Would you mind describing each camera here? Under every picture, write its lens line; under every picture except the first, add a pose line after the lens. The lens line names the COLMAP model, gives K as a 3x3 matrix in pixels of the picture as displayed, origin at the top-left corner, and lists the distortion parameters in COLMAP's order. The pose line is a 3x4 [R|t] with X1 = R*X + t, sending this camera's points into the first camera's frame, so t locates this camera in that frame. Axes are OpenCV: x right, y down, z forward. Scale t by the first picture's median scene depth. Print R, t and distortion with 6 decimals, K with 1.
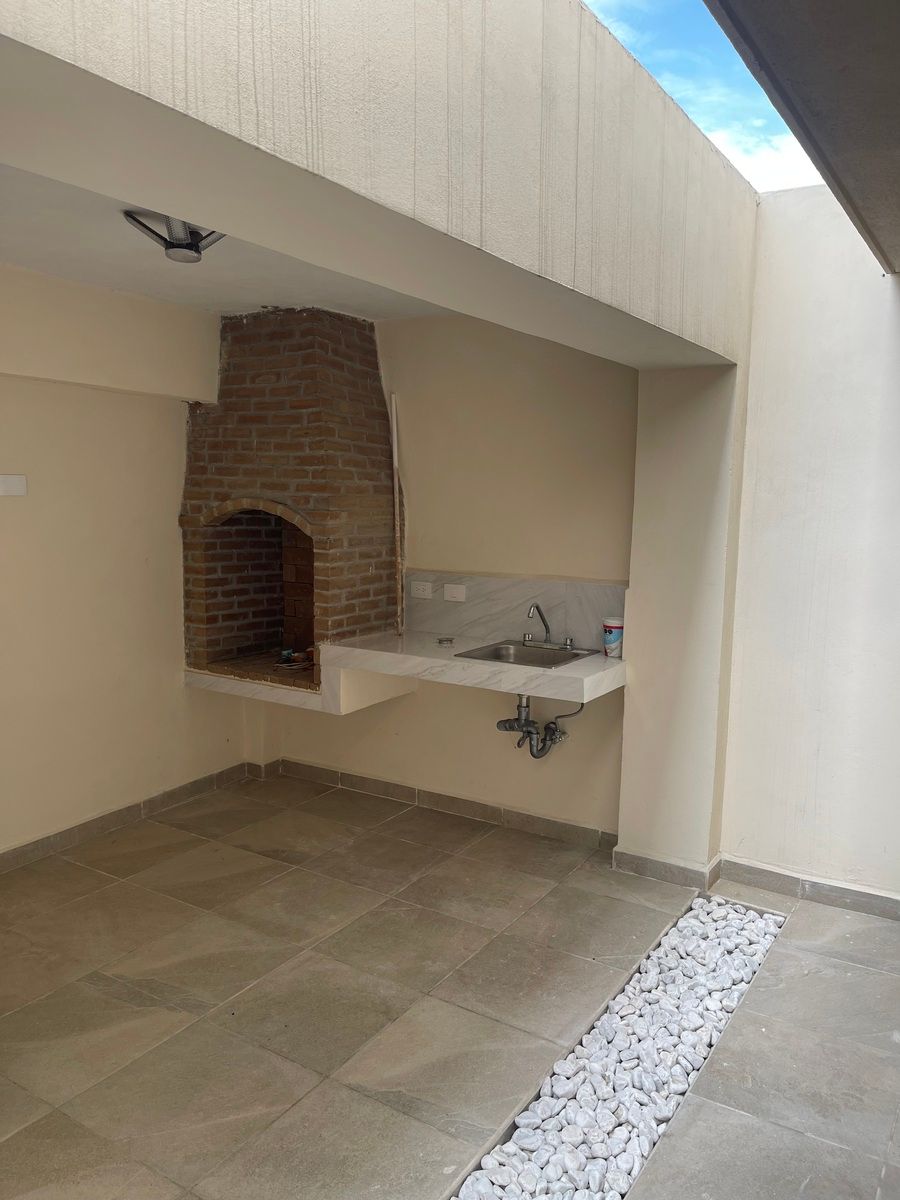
lens RADIAL K [[921.6, 0, 449.8], [0, 921.6, 612.0], [0, 0, 1]] dist [0.049991, -0.045013]
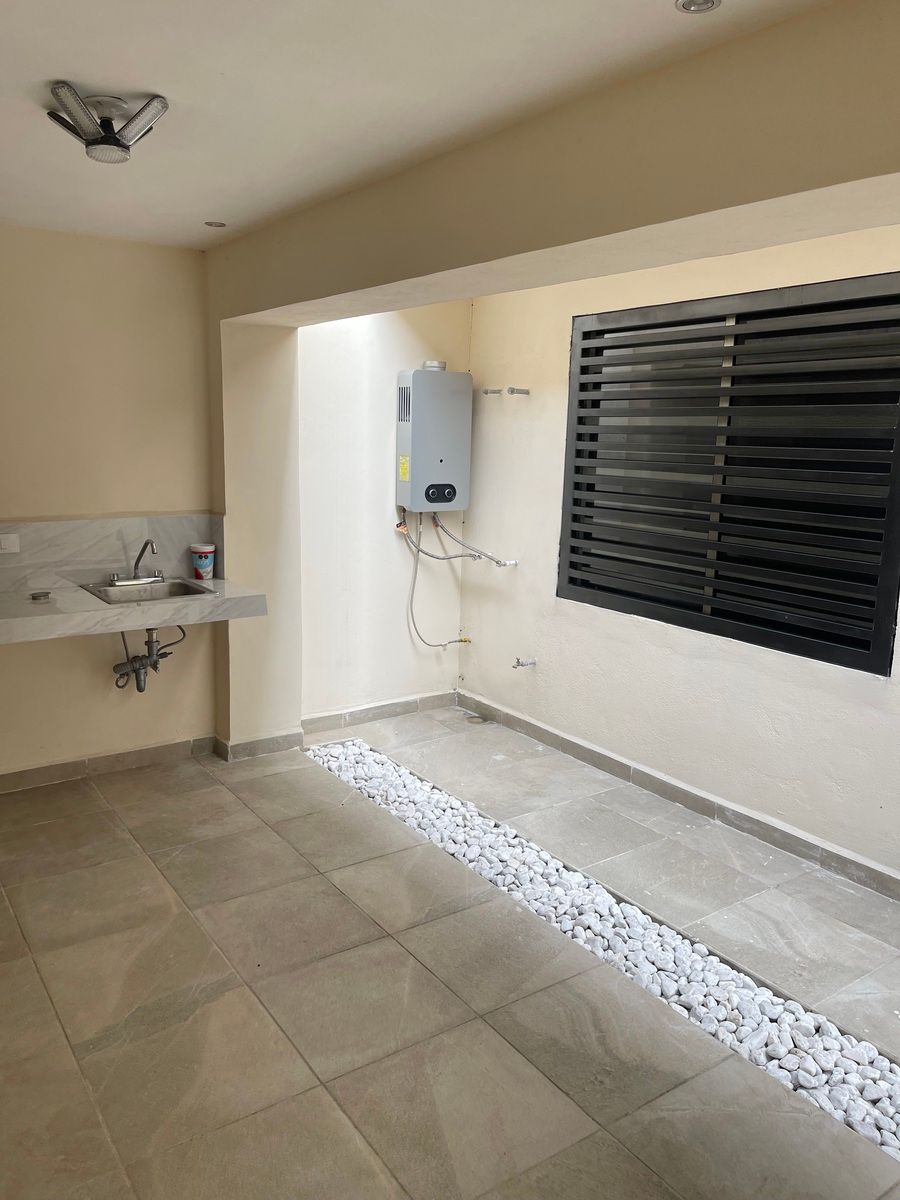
lens RADIAL K [[921.6, 0, 453.7], [0, 921.6, 592.3], [0, 0, 1]] dist [0.049991, -0.045013]
pose [[0.371193, -0.170126, 0.912838, -0.817494], [0.106577, 0.984382, 0.140122, -0.067438], [-0.922419, 0.045276, 0.383527, 0.328605]]
